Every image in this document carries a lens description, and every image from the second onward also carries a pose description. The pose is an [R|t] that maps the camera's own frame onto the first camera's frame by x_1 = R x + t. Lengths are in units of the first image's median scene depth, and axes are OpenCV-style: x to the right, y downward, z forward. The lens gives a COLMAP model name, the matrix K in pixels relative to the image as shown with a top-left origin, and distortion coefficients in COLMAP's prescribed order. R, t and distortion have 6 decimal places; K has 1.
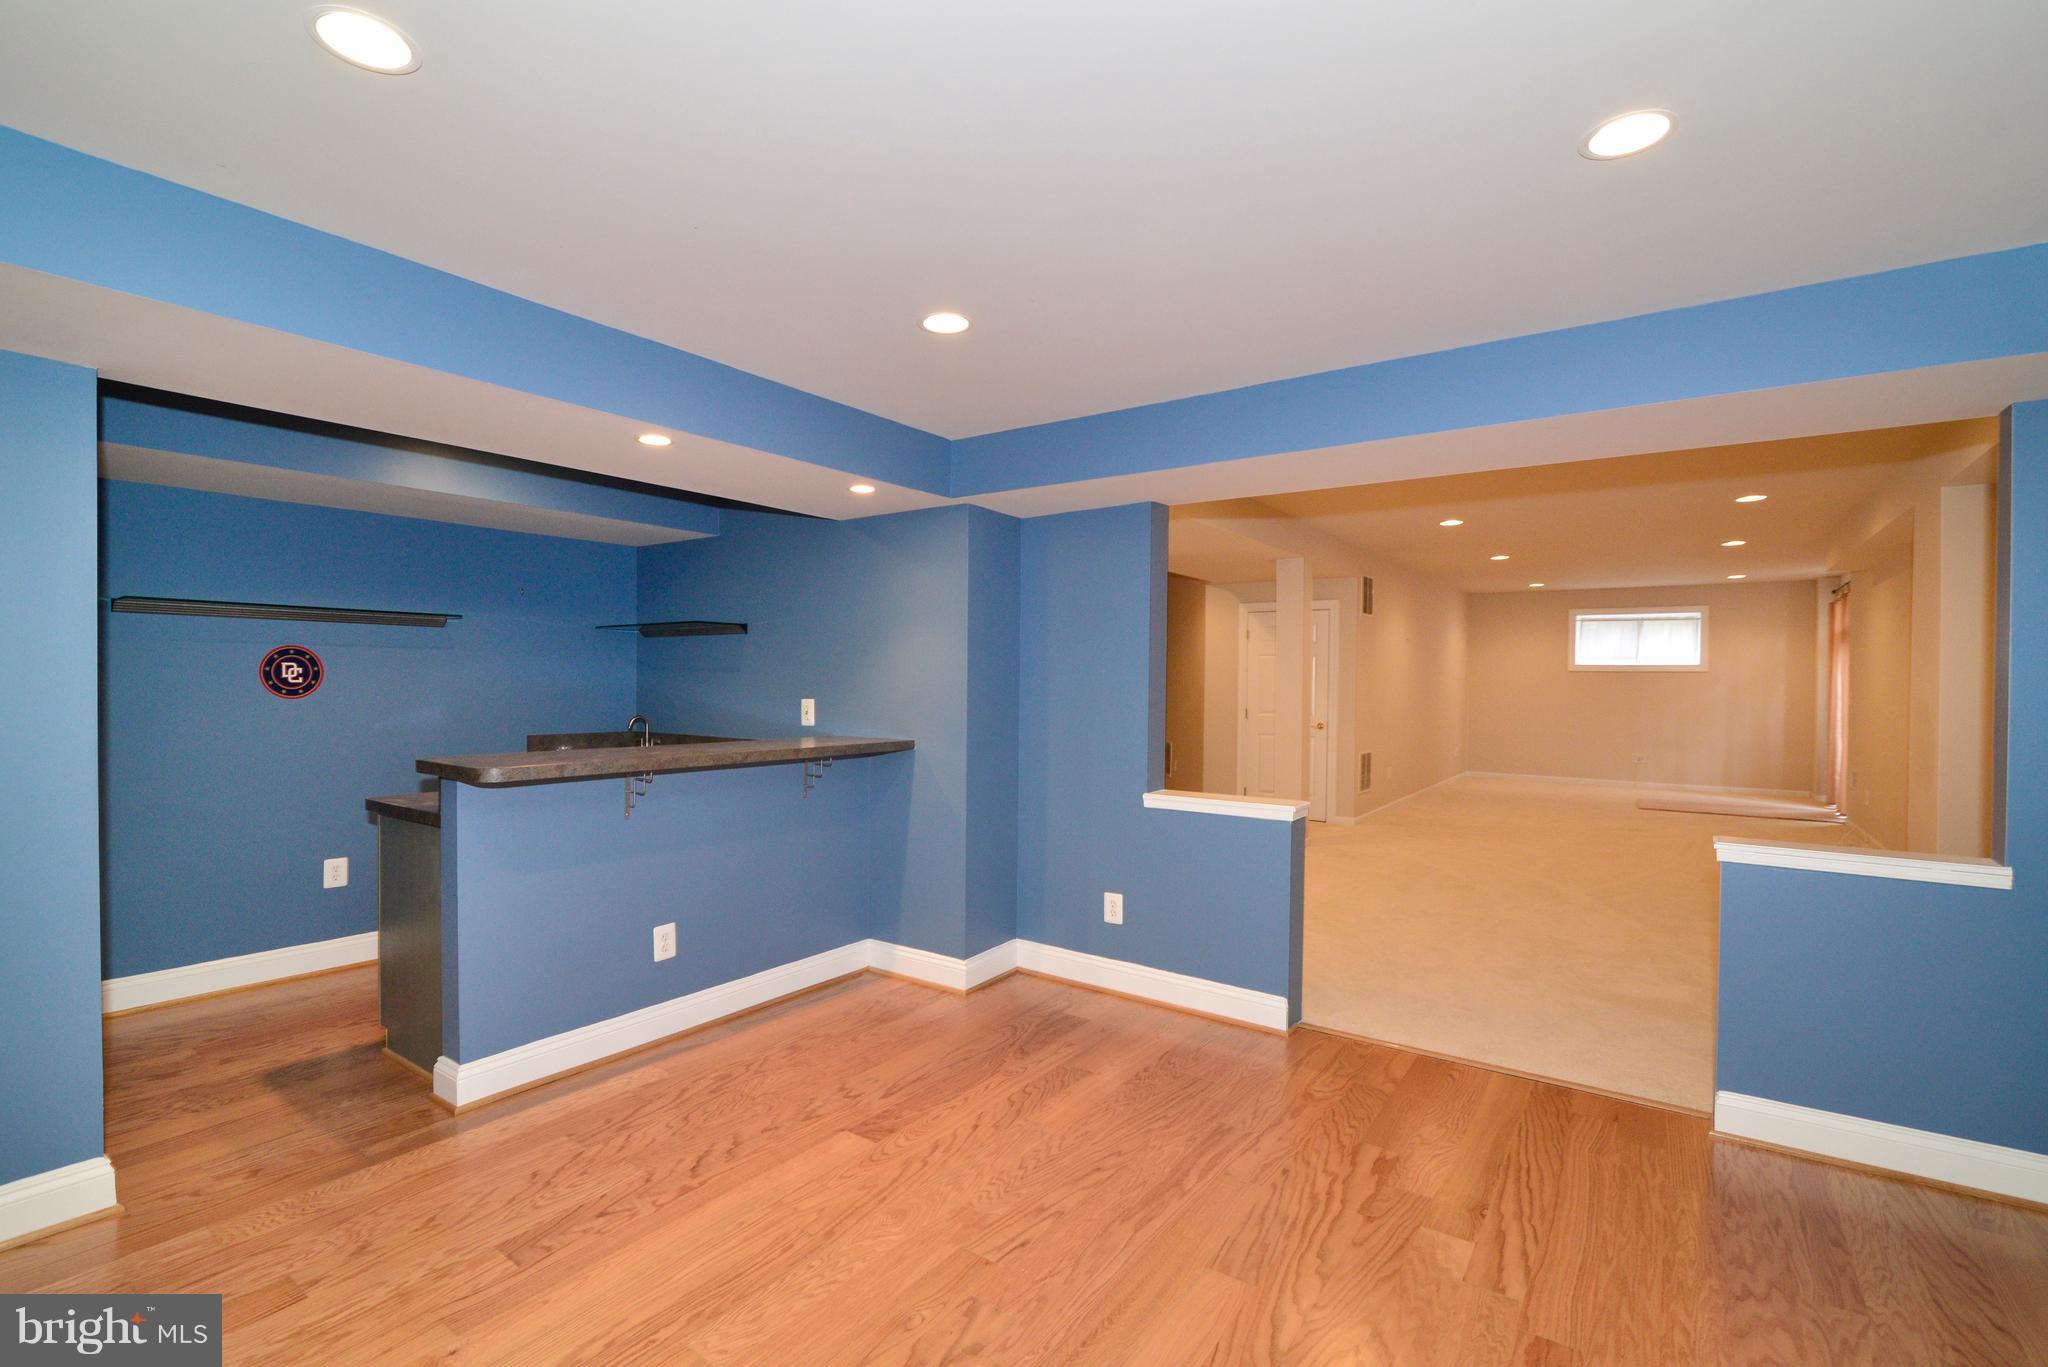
lens RADIAL K [[940.1, 0, 1008.6], [0, 940.1, 677.8], [0, 0, 1]] dist [-0.005377, -0.000321]
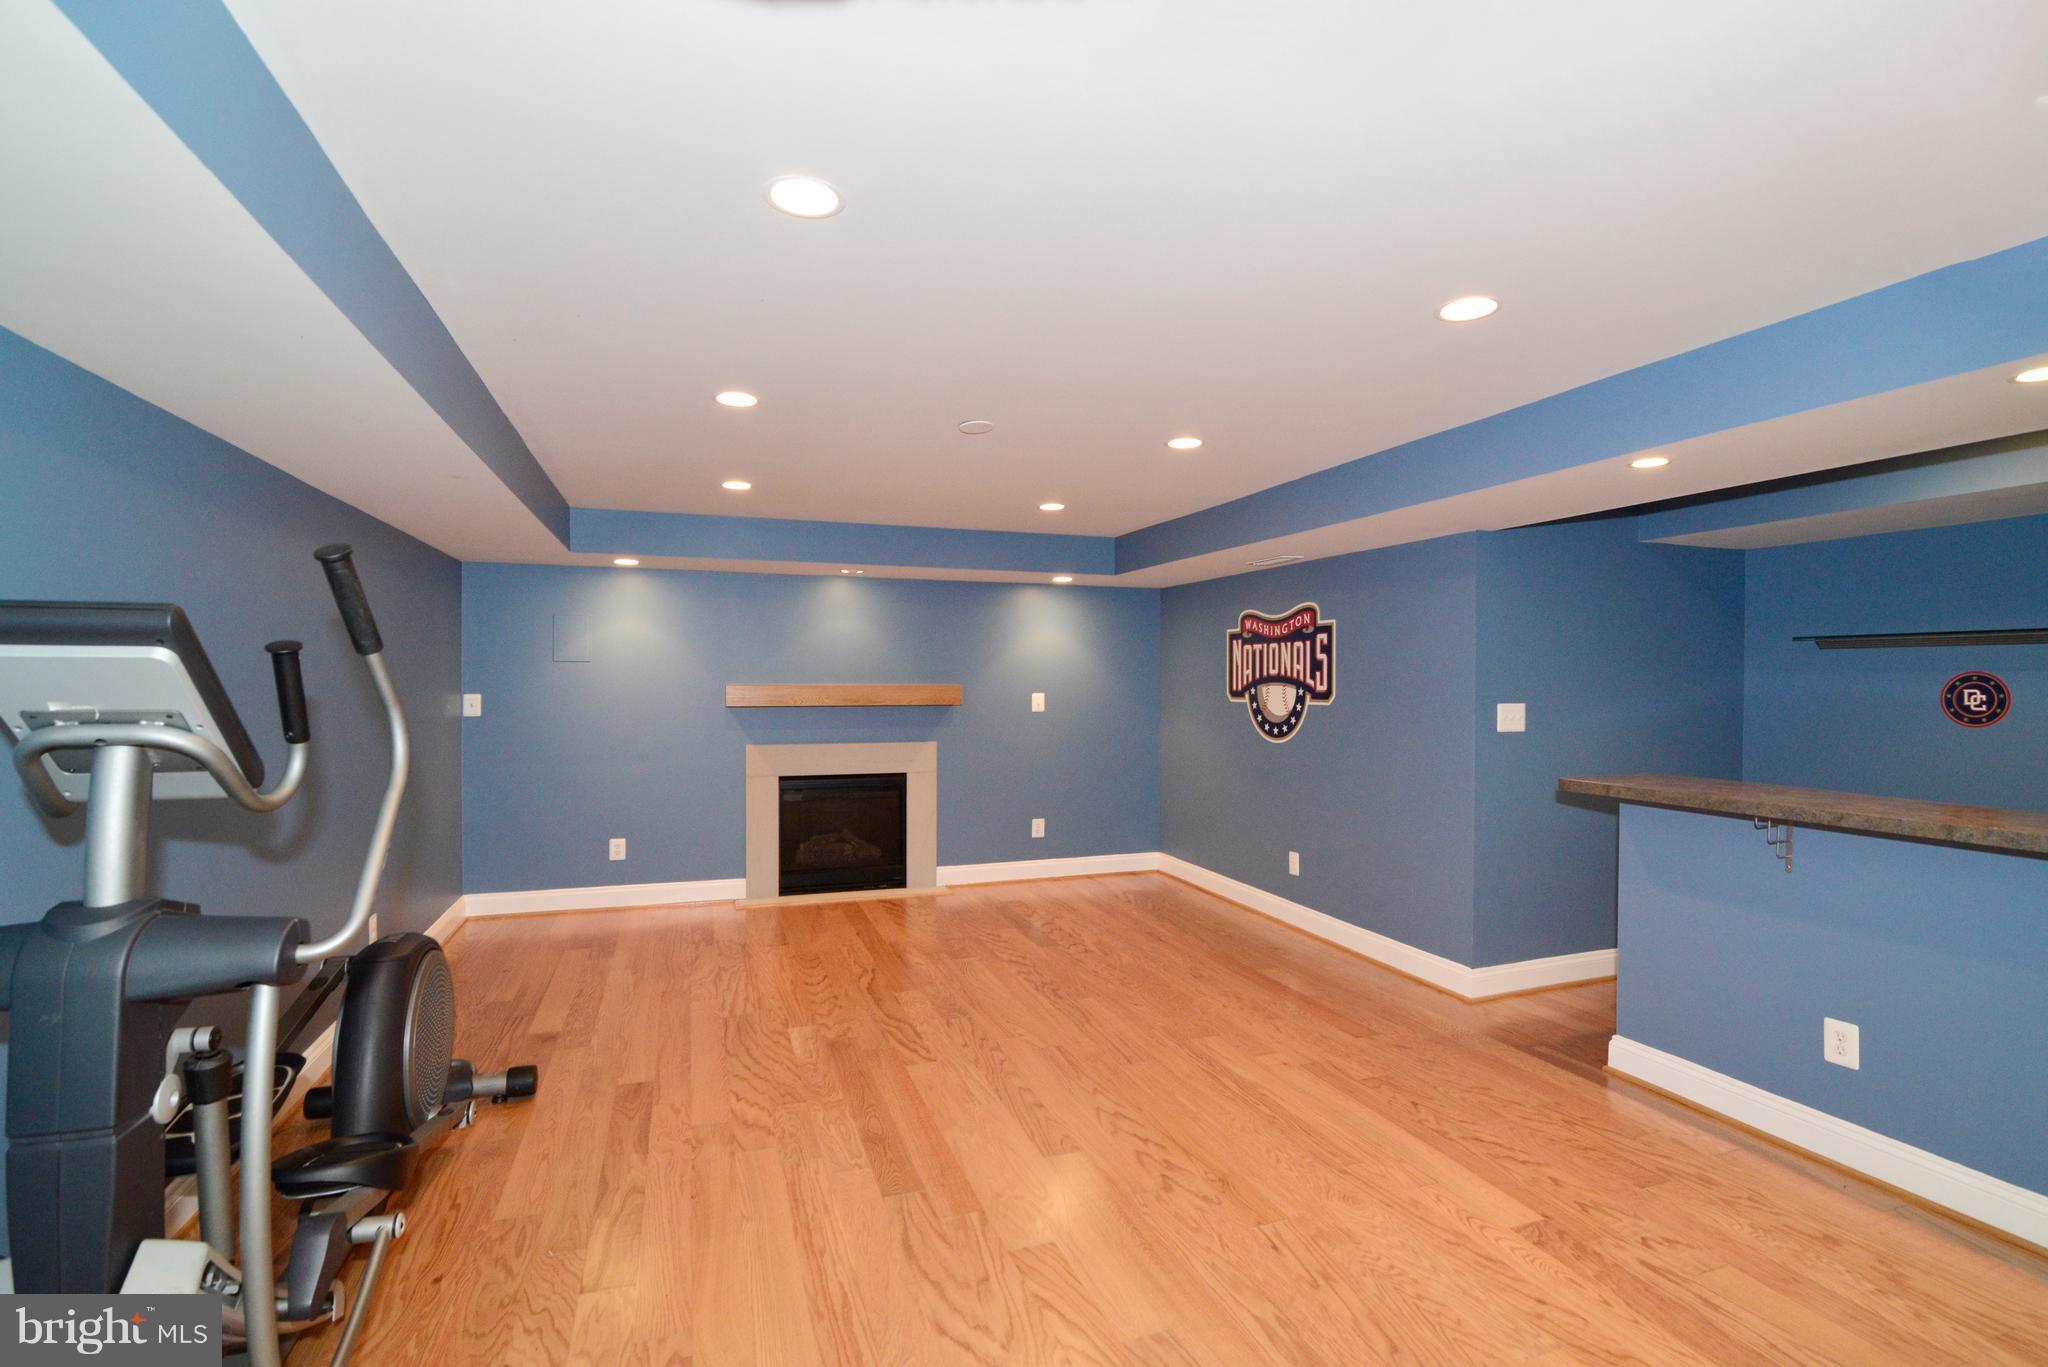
lens RADIAL K [[940.1, 0, 1024.9], [0, 940.1, 685.3], [0, 0, 1]] dist [-0.005377, -0.000321]
pose [[-0.569696, -0.009002, -0.821806, 0.241186], [-0.007776, 0.999954, -0.005563, -0.003334], [0.821819, 0.003221, -0.569740, 0.316999]]
